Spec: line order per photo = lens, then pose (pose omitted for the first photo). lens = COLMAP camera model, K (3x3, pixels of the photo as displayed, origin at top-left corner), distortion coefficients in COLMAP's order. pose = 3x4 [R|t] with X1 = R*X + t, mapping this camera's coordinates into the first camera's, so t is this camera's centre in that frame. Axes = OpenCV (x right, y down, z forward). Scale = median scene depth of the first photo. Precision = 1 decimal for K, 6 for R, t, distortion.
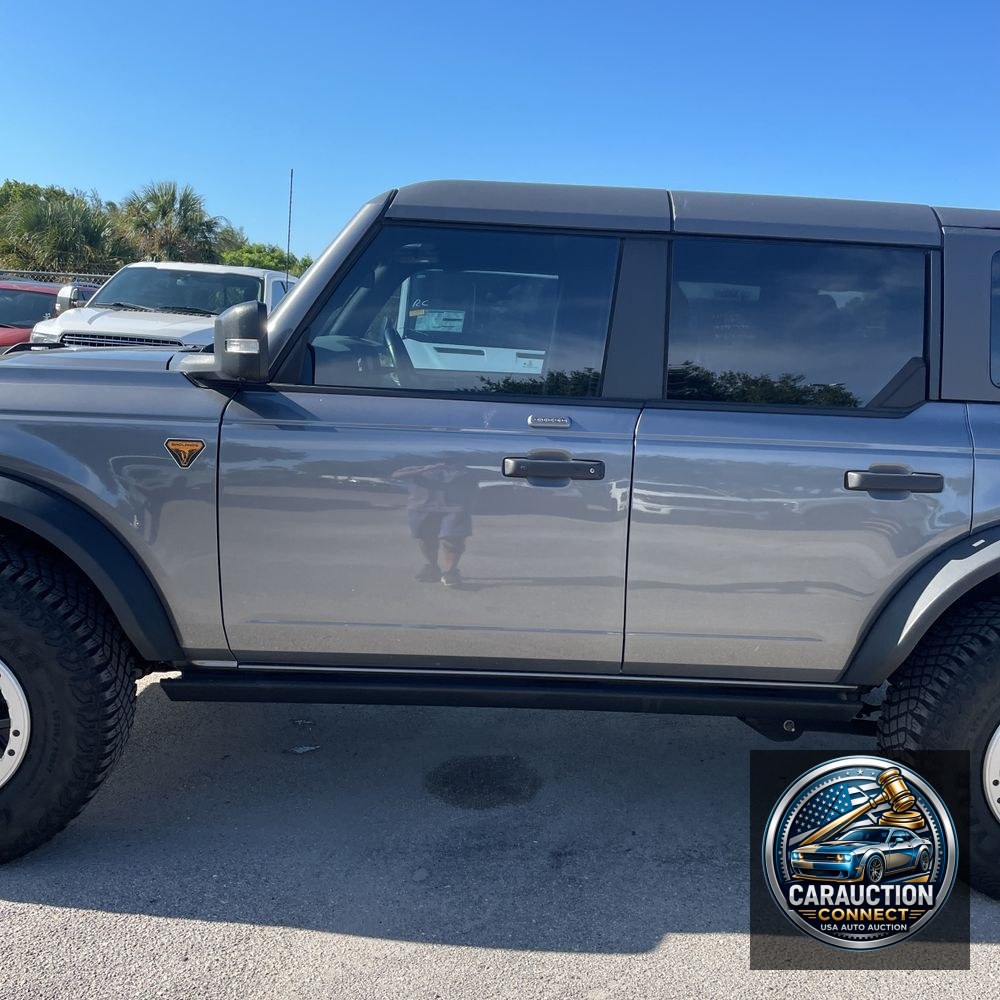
lens RADIAL K [[1015.5, 0, 500.0], [0, 1015.5, 500.0], [0, 0, 1]] dist [0.083577, -0.108047]
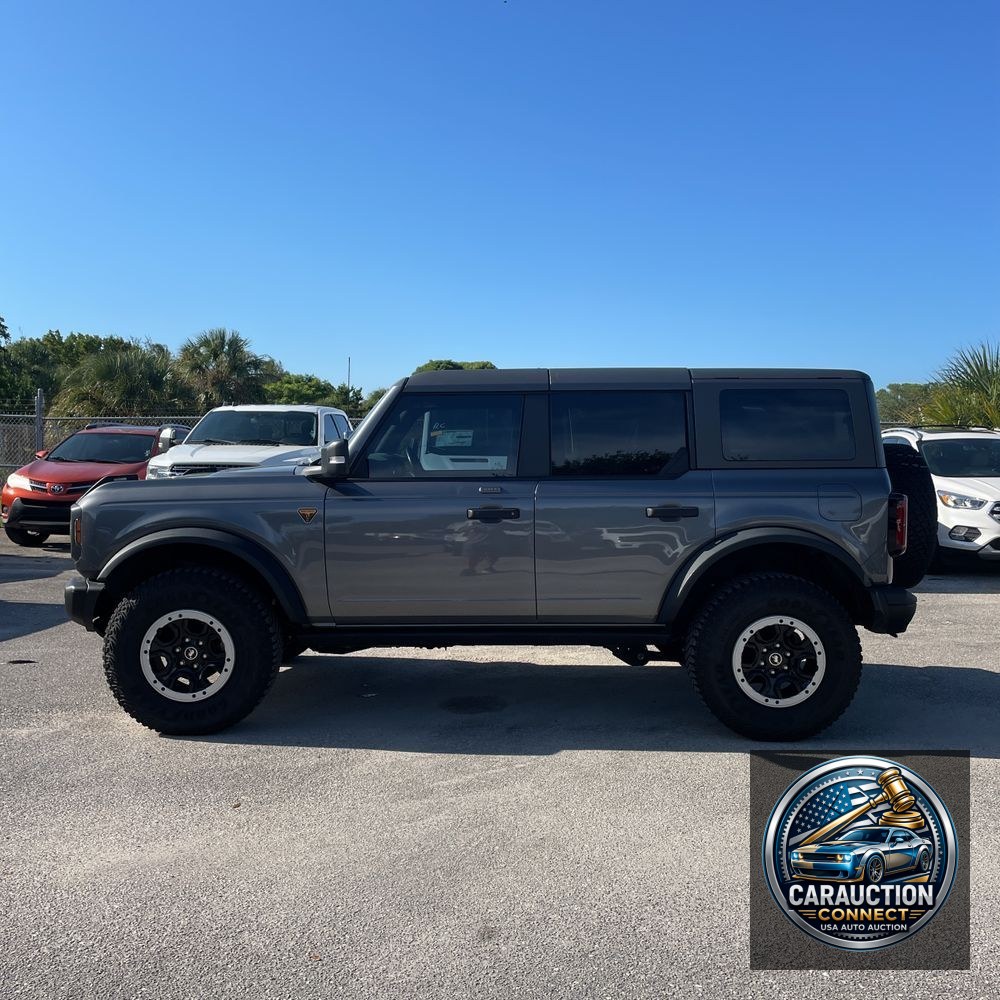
lens RADIAL K [[1014.7, 0, 475.3], [0, 1014.7, 498.1], [0, 0, 1]] dist [0.053824, -0.019715]
pose [[0.996896, -0.053488, -0.057762, 0.124860], [0.046806, 0.992671, -0.111414, 0.145660], [0.063298, 0.108365, 0.992094, -0.881001]]
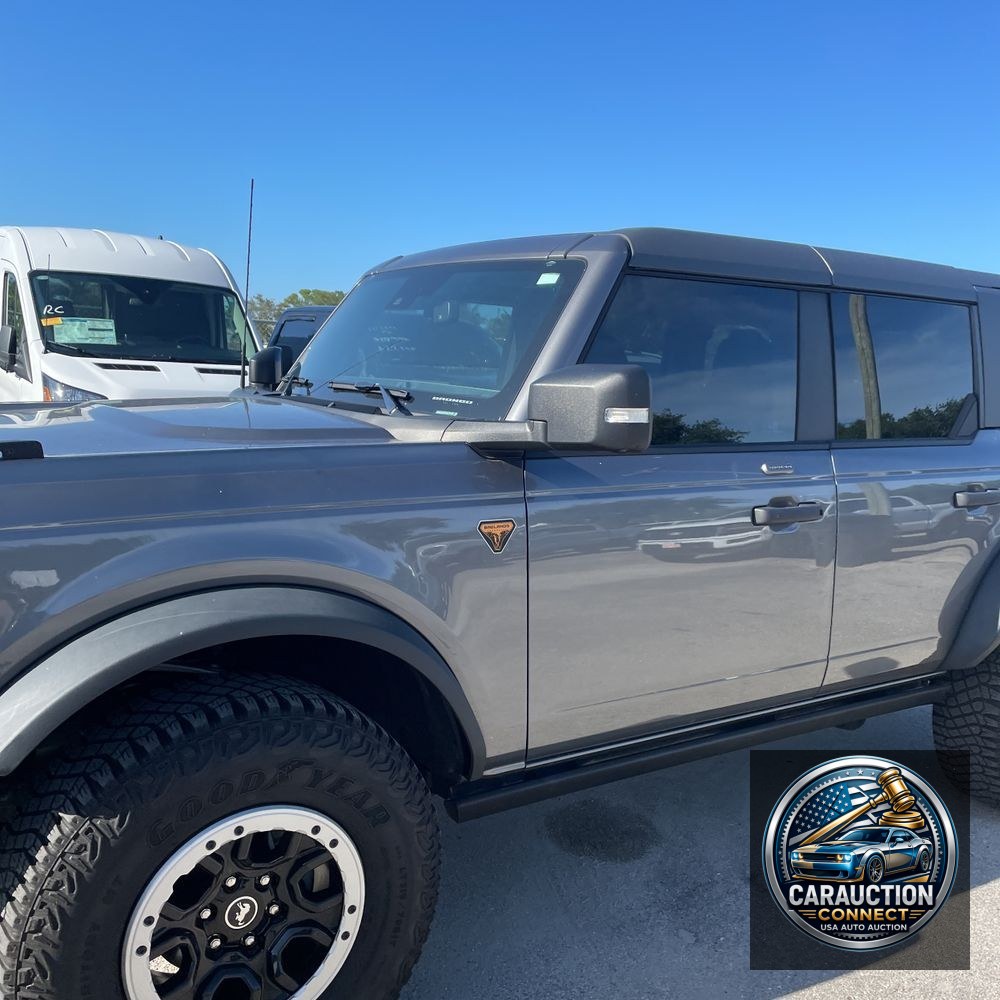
lens RADIAL K [[1015.5, 0, 500.0], [0, 1015.5, 500.0], [0, 0, 1]] dist [0.083577, -0.108047]
pose [[0.859681, -0.085624, 0.503604, -0.685113], [0.082802, 0.996172, 0.028023, -0.093082], [-0.504075, 0.017608, 0.863480, 0.233058]]
